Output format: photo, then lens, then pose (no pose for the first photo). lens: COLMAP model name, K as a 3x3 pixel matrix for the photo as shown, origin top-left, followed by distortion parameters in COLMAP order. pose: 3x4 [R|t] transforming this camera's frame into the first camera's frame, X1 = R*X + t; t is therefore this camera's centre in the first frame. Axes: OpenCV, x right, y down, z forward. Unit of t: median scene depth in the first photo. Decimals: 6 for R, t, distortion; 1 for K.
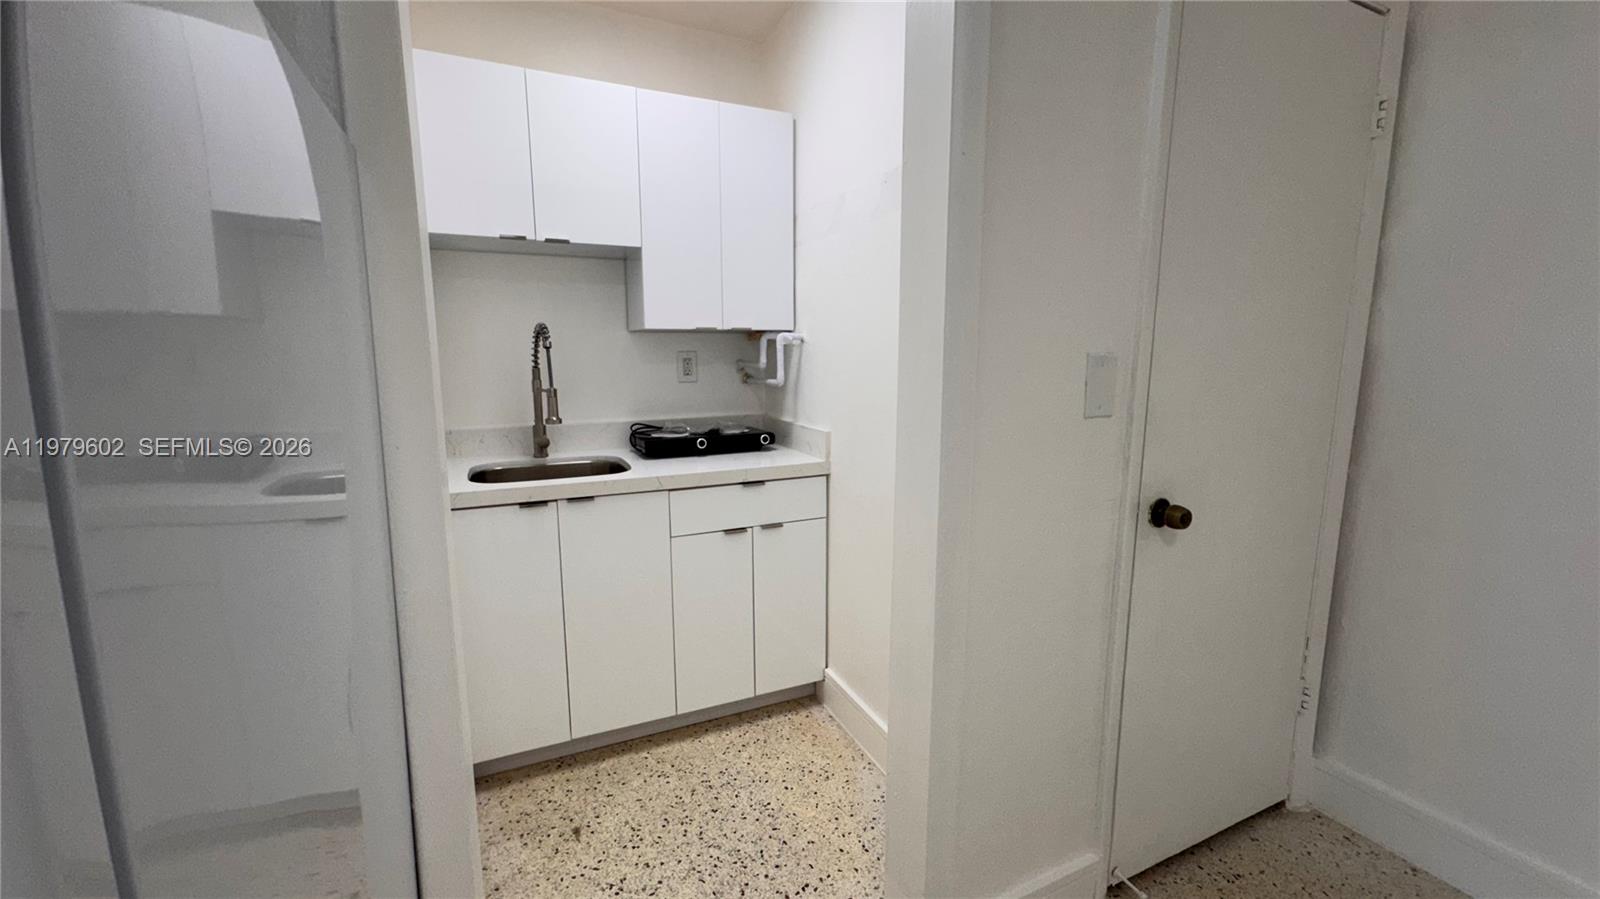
lens RADIAL K [[637.2, 0, 800.0], [0, 637.2, 449.5], [0, 0, 1]] dist [-0.004593, 0.000412]
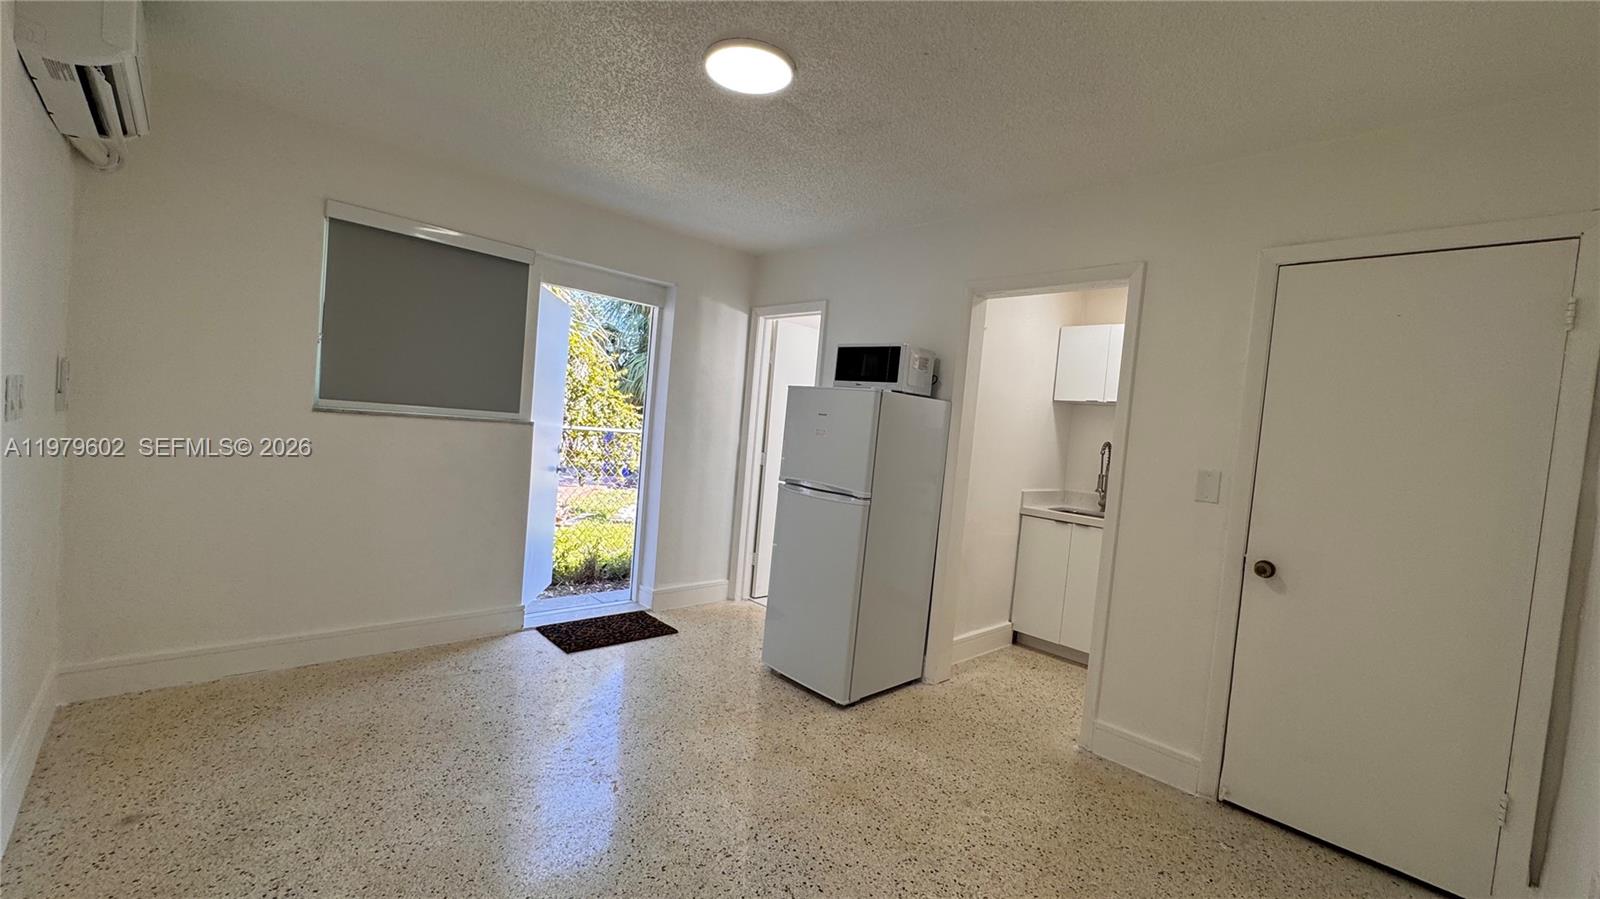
lens RADIAL K [[637.2, 0, 800.0], [0, 637.2, 449.5], [0, 0, 1]] dist [-0.004593, 0.000412]
pose [[0.312848, 0.064629, -0.947602, 1.132750], [-0.229585, 0.973243, -0.009419, 0.058916], [0.921638, 0.220502, 0.319315, -0.484164]]
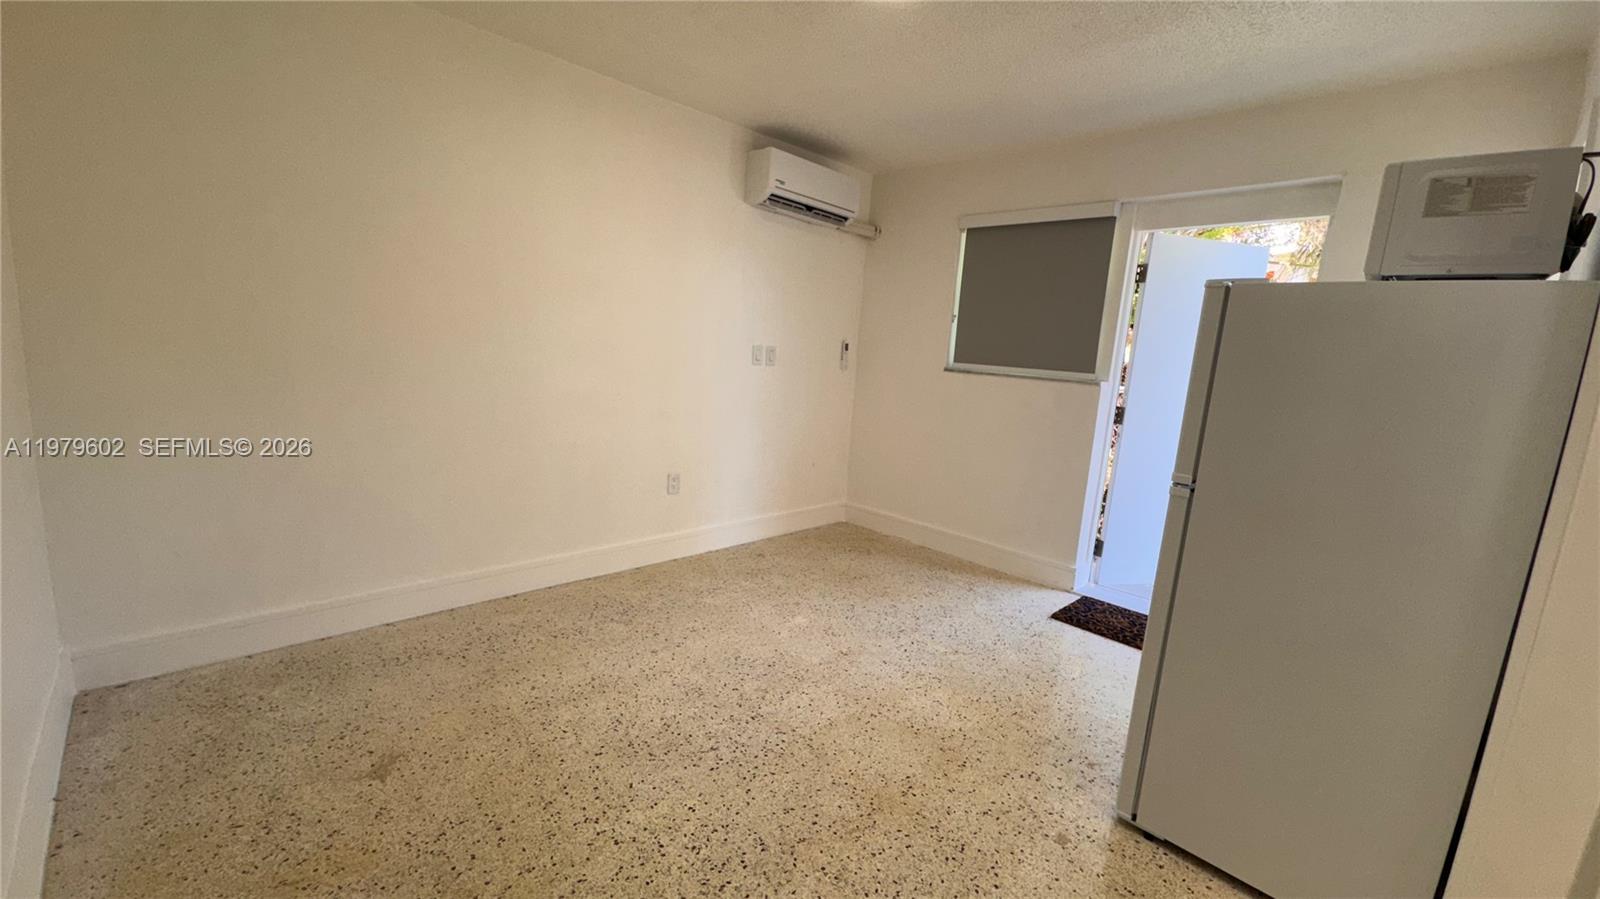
lens RADIAL K [[637.2, 0, 800.0], [0, 637.2, 449.5], [0, 0, 1]] dist [-0.004593, 0.000412]
pose [[-0.940654, -0.007980, -0.339273, 0.566511], [-0.116959, 0.946099, 0.302022, -0.103664], [0.318575, 0.323779, -0.890885, 0.648267]]
